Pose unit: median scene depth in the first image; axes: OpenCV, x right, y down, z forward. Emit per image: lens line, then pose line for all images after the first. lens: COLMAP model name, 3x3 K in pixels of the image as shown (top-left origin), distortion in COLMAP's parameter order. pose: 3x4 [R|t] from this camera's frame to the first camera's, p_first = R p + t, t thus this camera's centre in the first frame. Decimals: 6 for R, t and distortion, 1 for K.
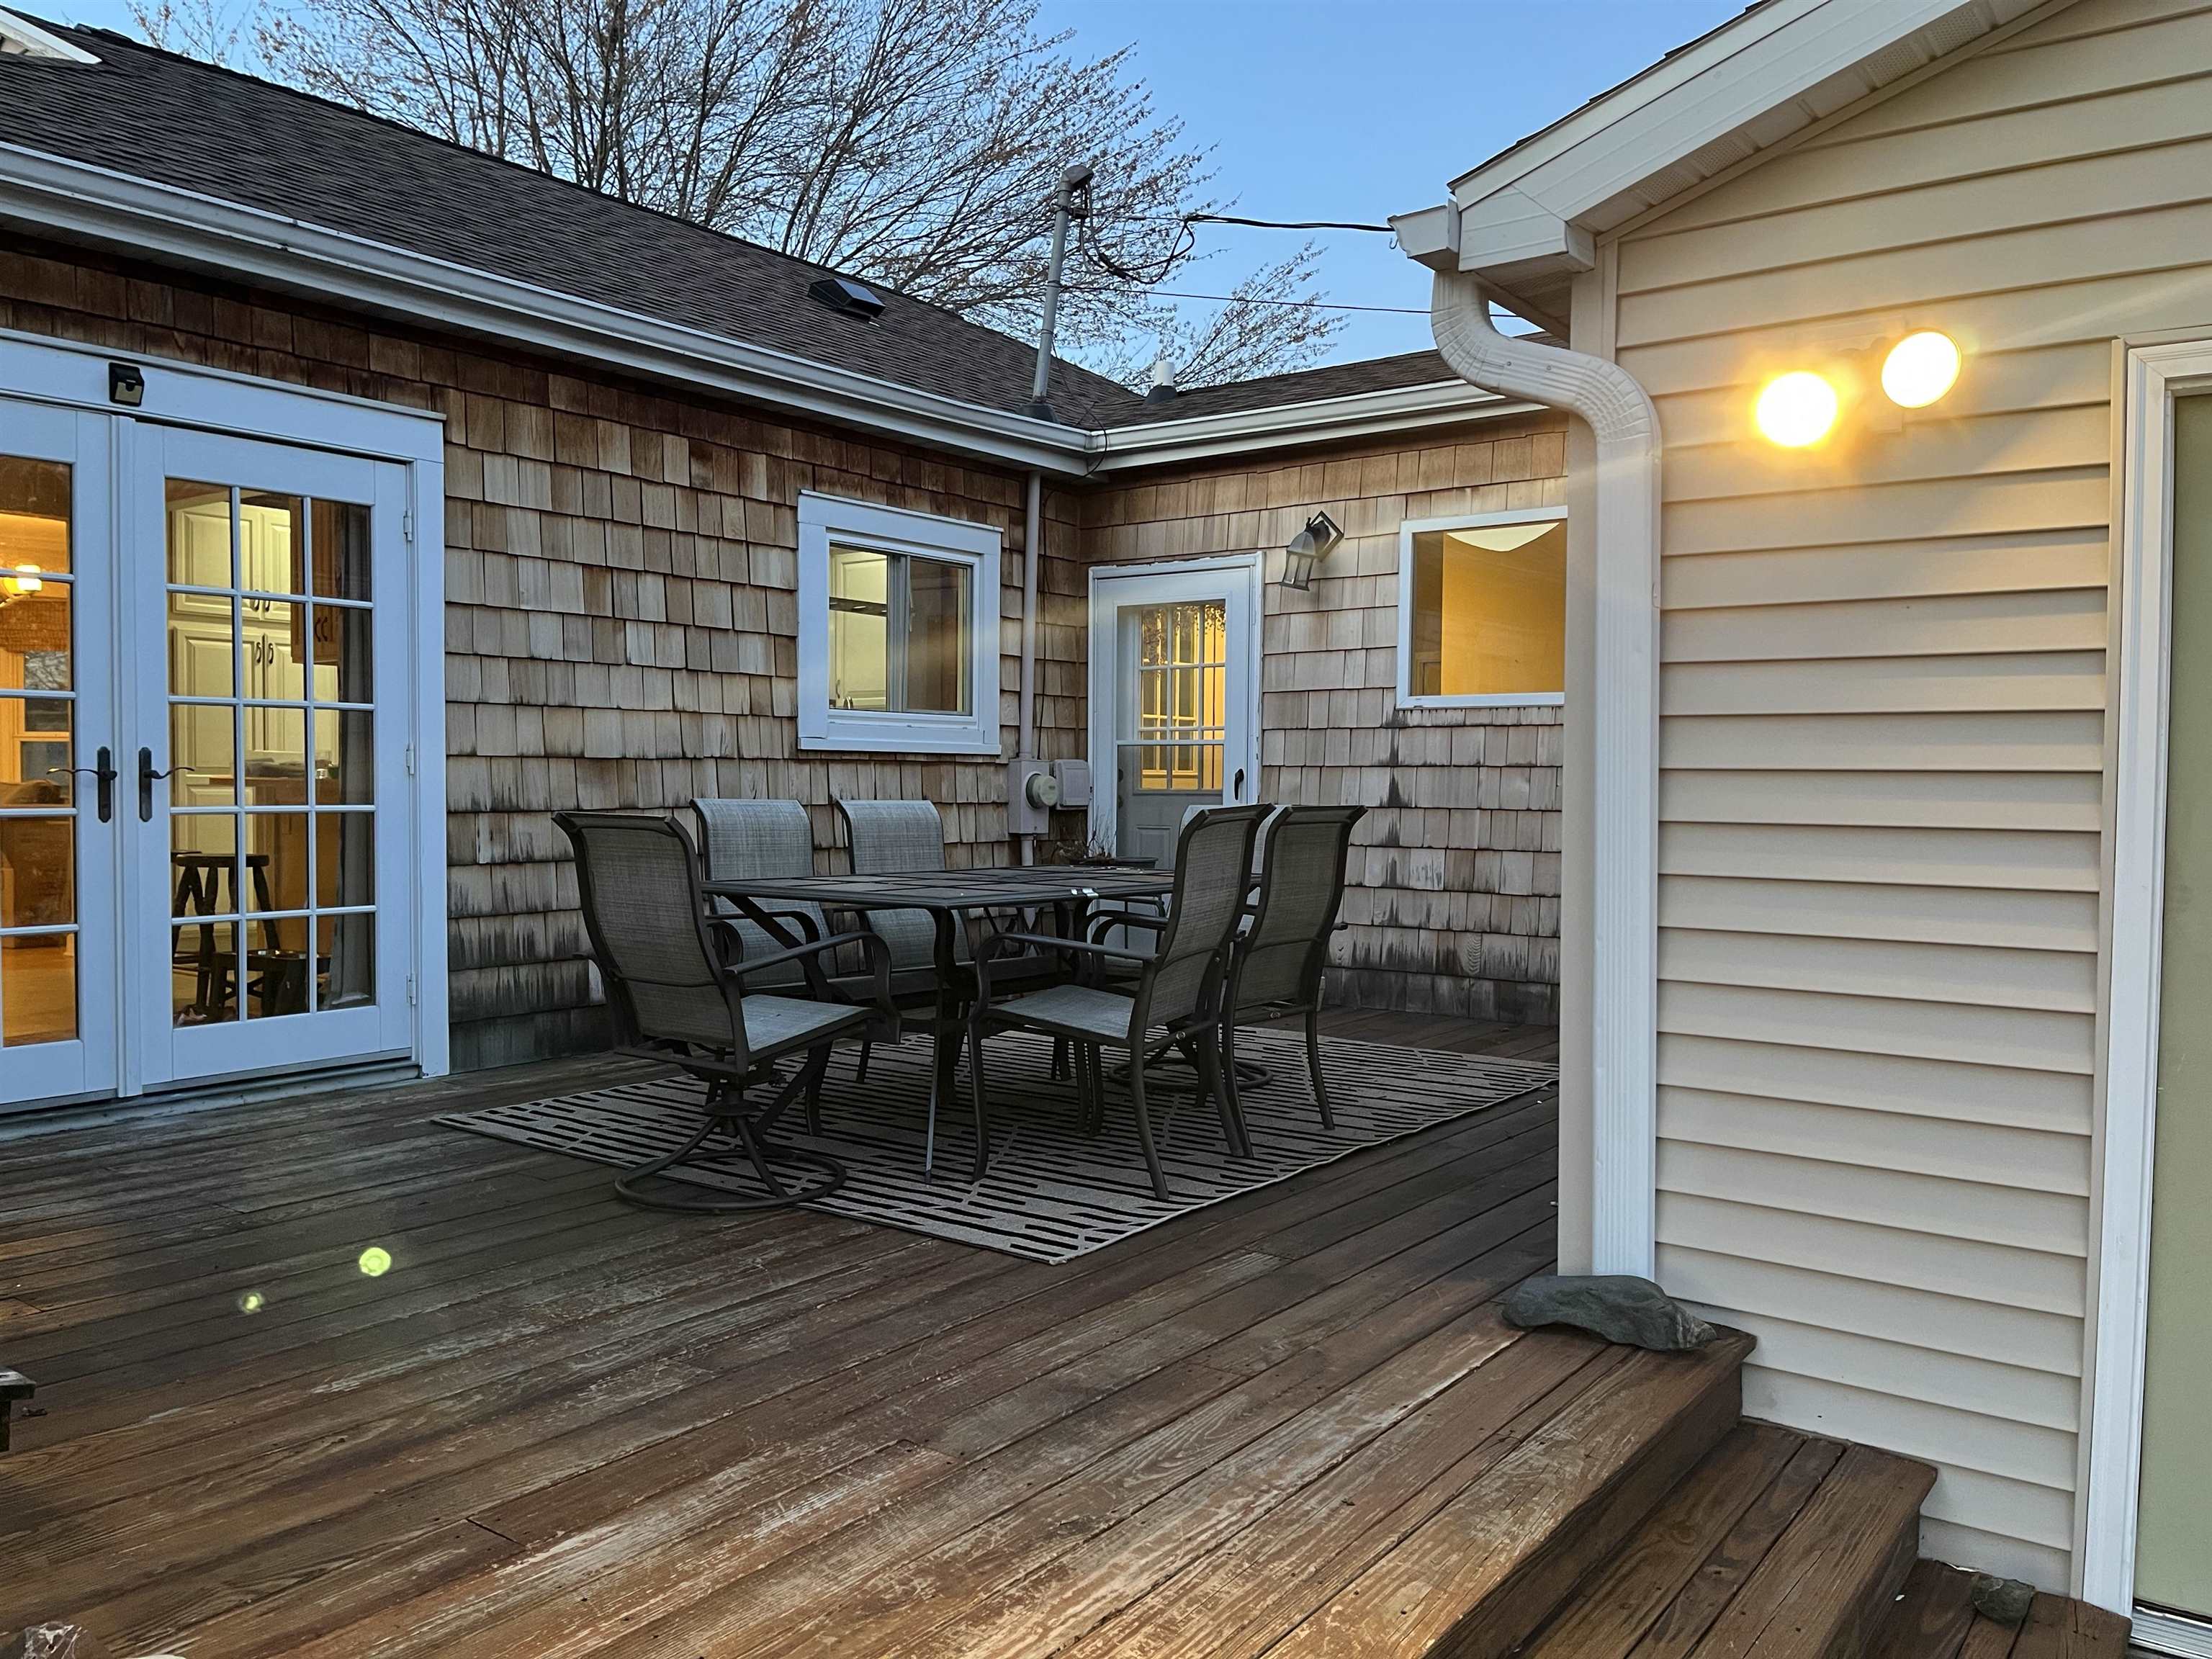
lens RADIAL K [[1678.0, 0, 1111.0], [0, 1678.0, 830.8], [0, 0, 1]] dist [0.034364, -0.036026]
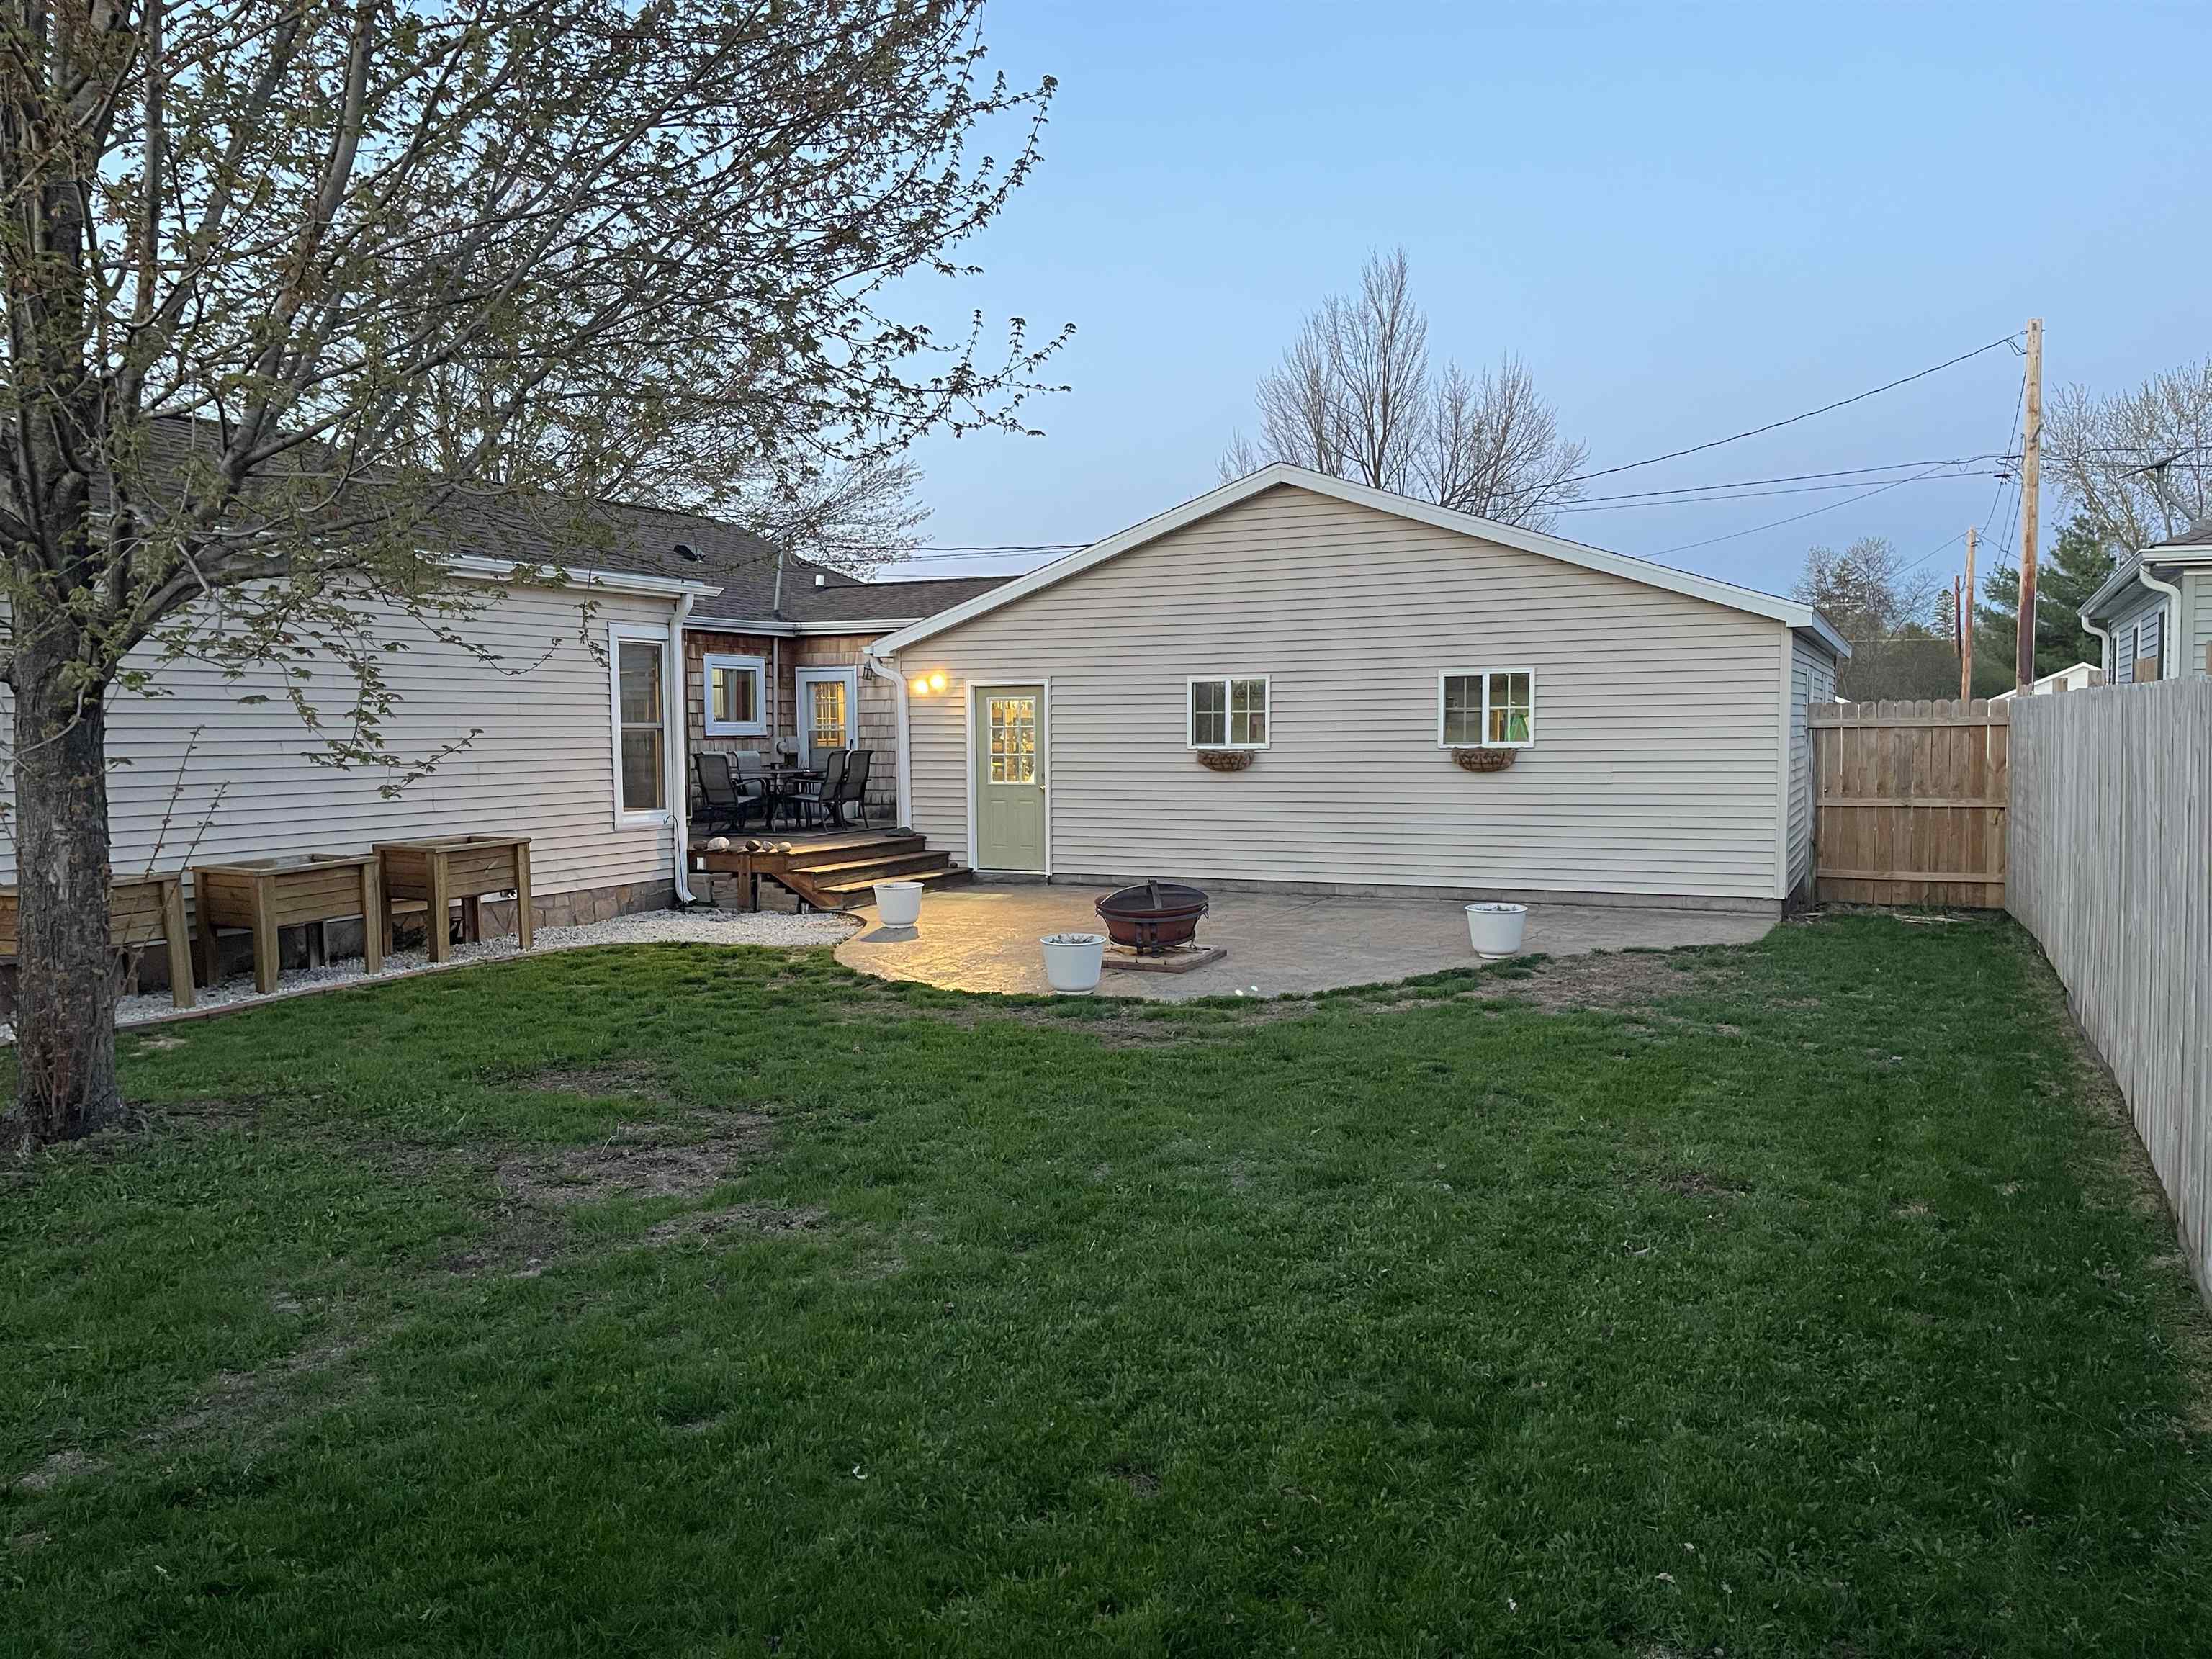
lens RADIAL K [[1678.0, 0, 1115.2], [0, 1678.0, 833.6], [0, 0, 1]] dist [0.034364, -0.036026]
pose [[0.980007, -0.029481, 0.196768, -0.053490], [0.023336, 0.999167, 0.033474, 0.040902], [-0.197591, -0.028213, 0.979879, -1.976313]]
